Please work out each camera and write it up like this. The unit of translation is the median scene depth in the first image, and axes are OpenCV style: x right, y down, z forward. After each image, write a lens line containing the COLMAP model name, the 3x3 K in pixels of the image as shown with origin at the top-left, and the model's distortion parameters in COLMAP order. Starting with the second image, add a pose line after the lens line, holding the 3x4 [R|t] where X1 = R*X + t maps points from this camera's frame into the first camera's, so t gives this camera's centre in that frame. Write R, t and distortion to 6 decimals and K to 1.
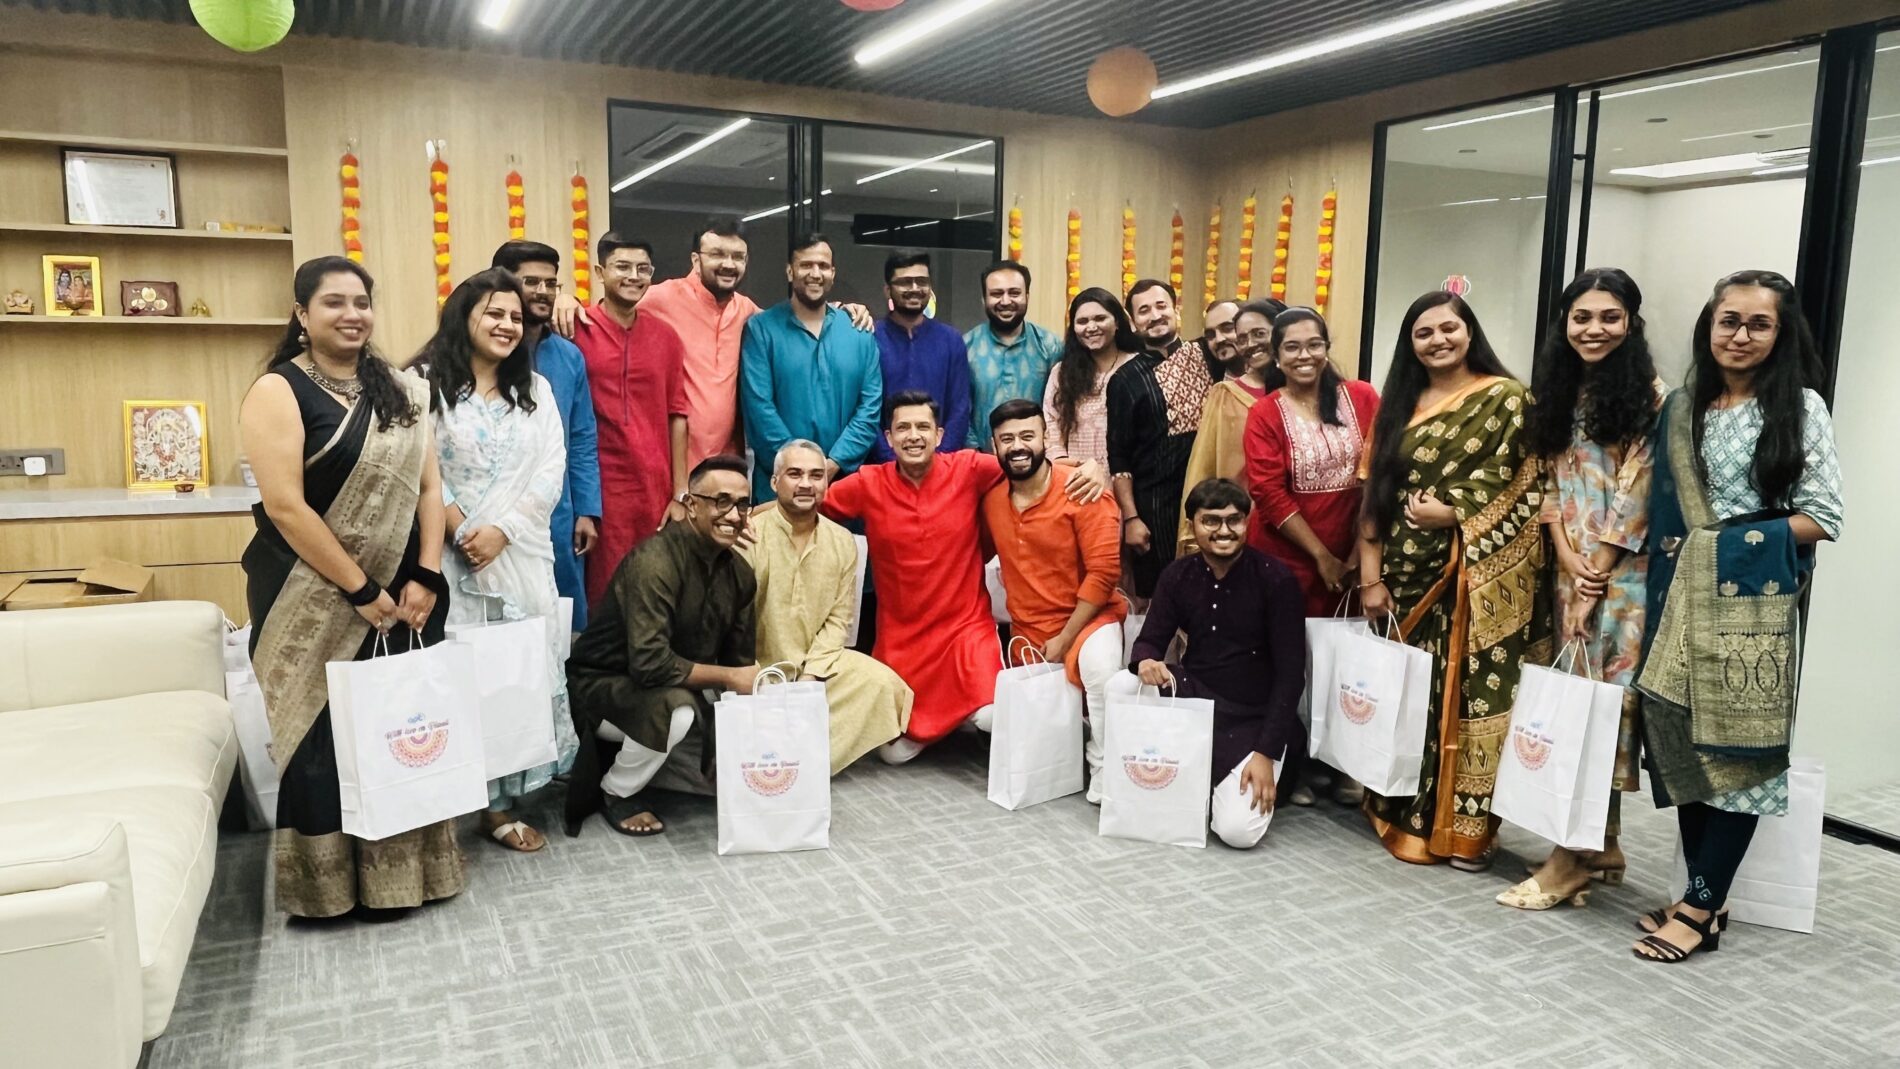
lens RADIAL K [[1257.2, 0, 941.6], [0, 1257.2, 528.5], [0, 0, 1]] dist [-0.023961, 0.010446]
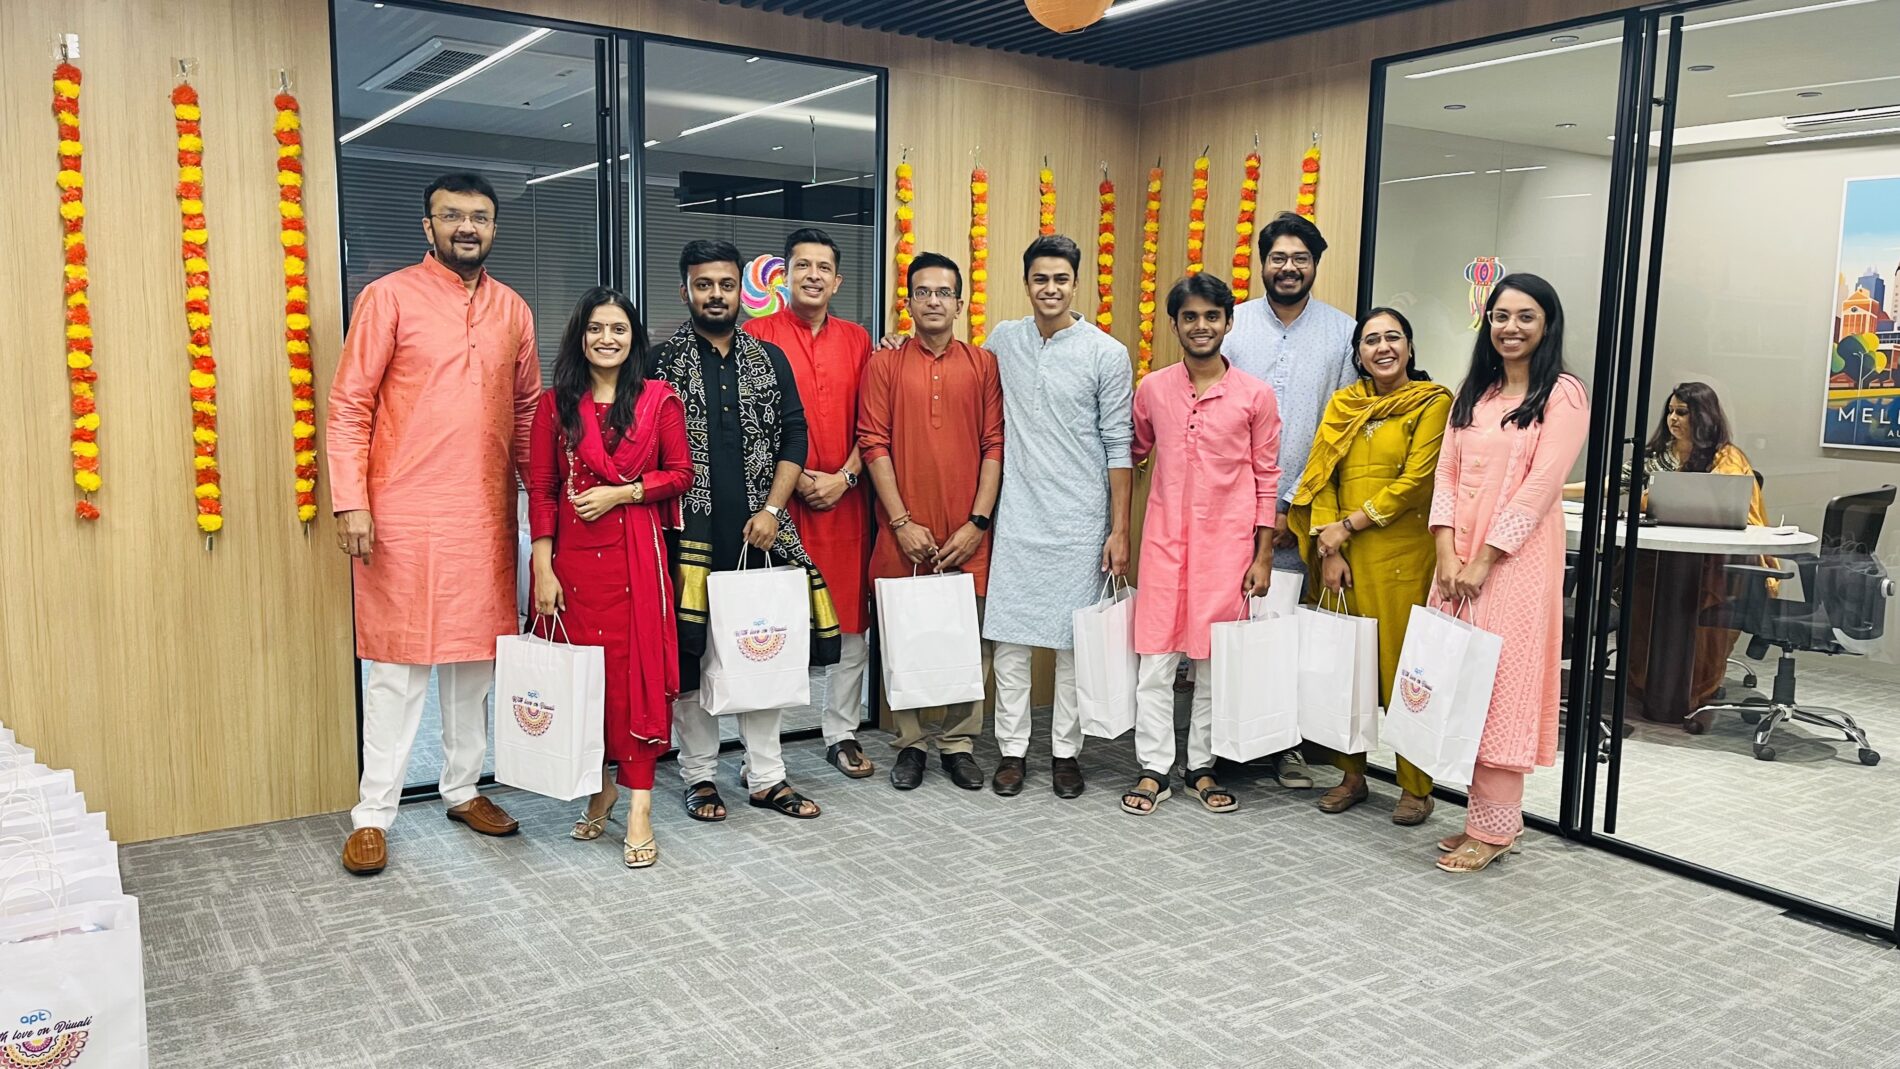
lens RADIAL K [[1398.0, 0, 957.8], [0, 1398.0, 536.1], [0, 0, 1]] dist [0.007840, -0.023946]
pose [[0.989681, -0.013277, 0.142670, -0.047529], [0.014763, 0.999847, -0.009359, -0.033070], [-0.142524, 0.011368, 0.989726, 0.240779]]
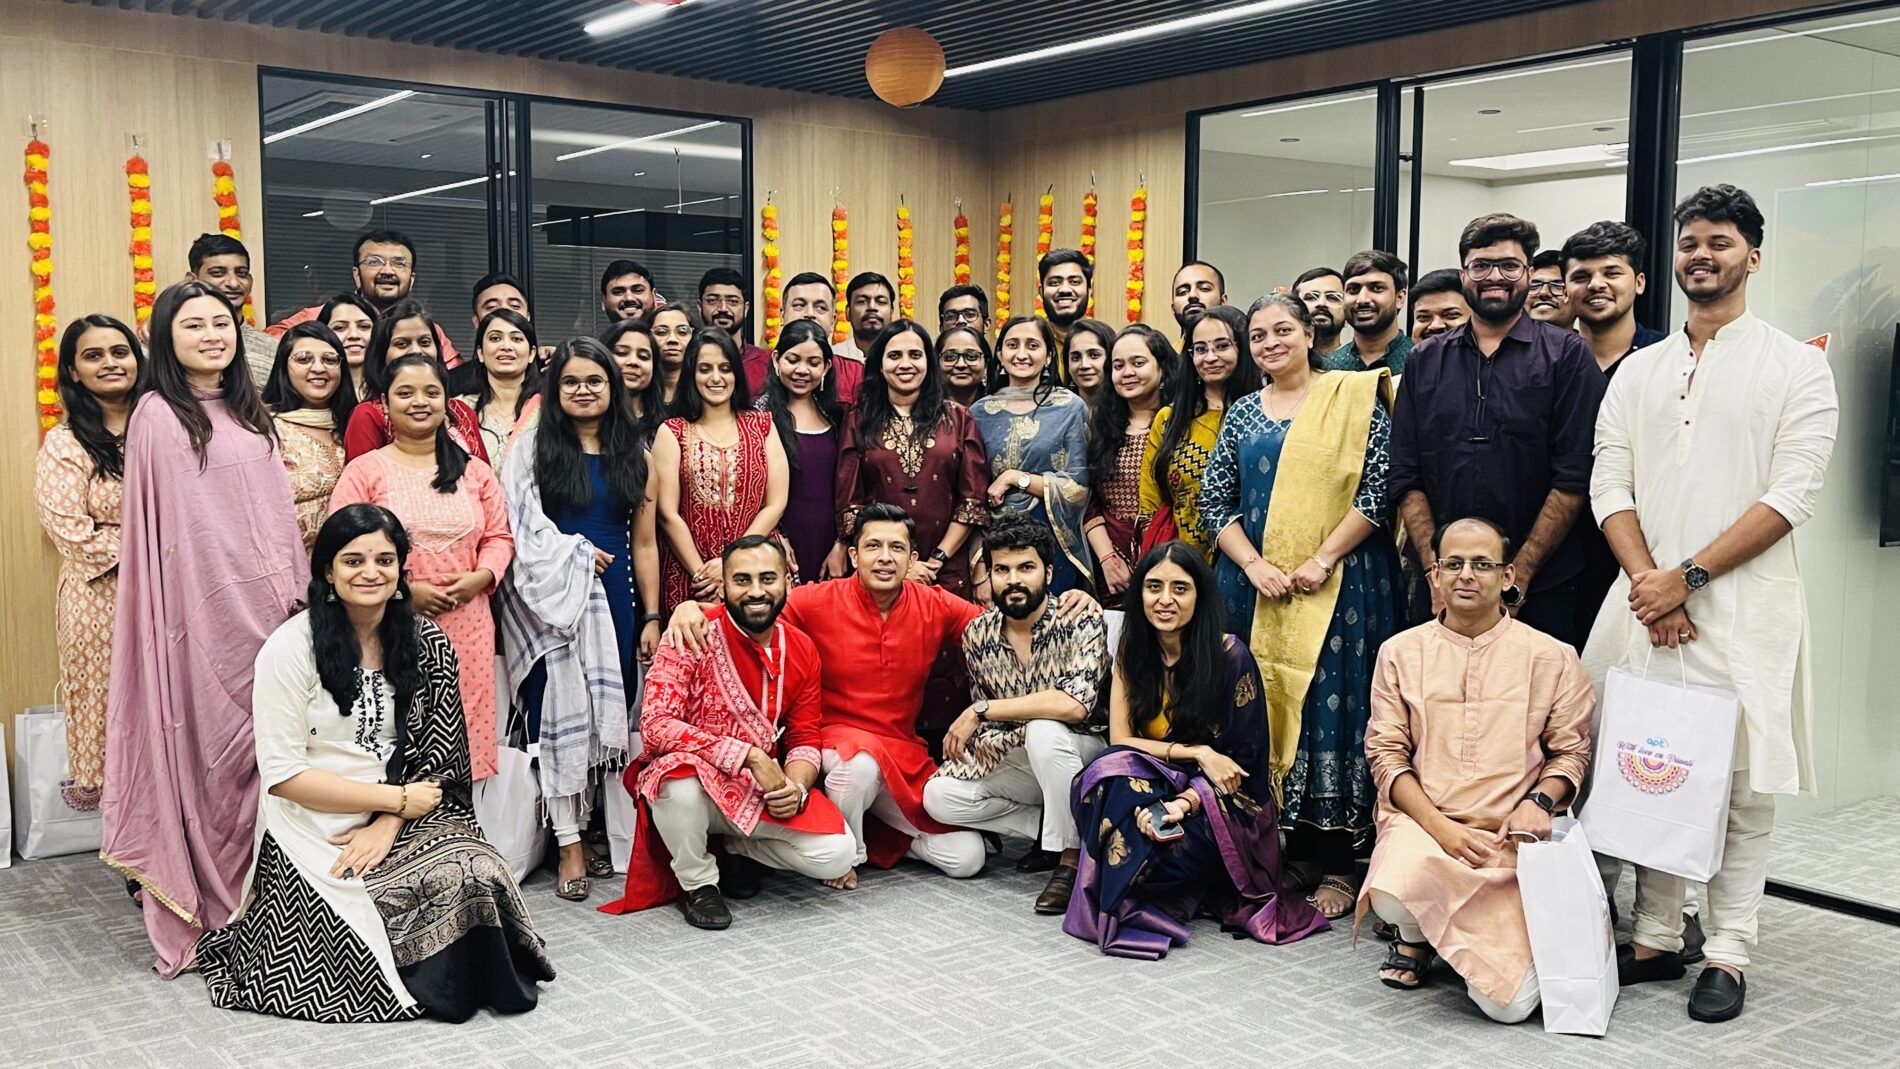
lens RADIAL K [[1785.0, 0, 951.6], [0, 1785.0, 548.9], [0, 0, 1]] dist [0.000046, 0.000000]
pose [[0.979872, -0.029674, 0.197408, -0.089275], [0.039237, 0.998229, -0.044707, 0.036447], [-0.195732, 0.051553, 0.979301, -0.221634]]
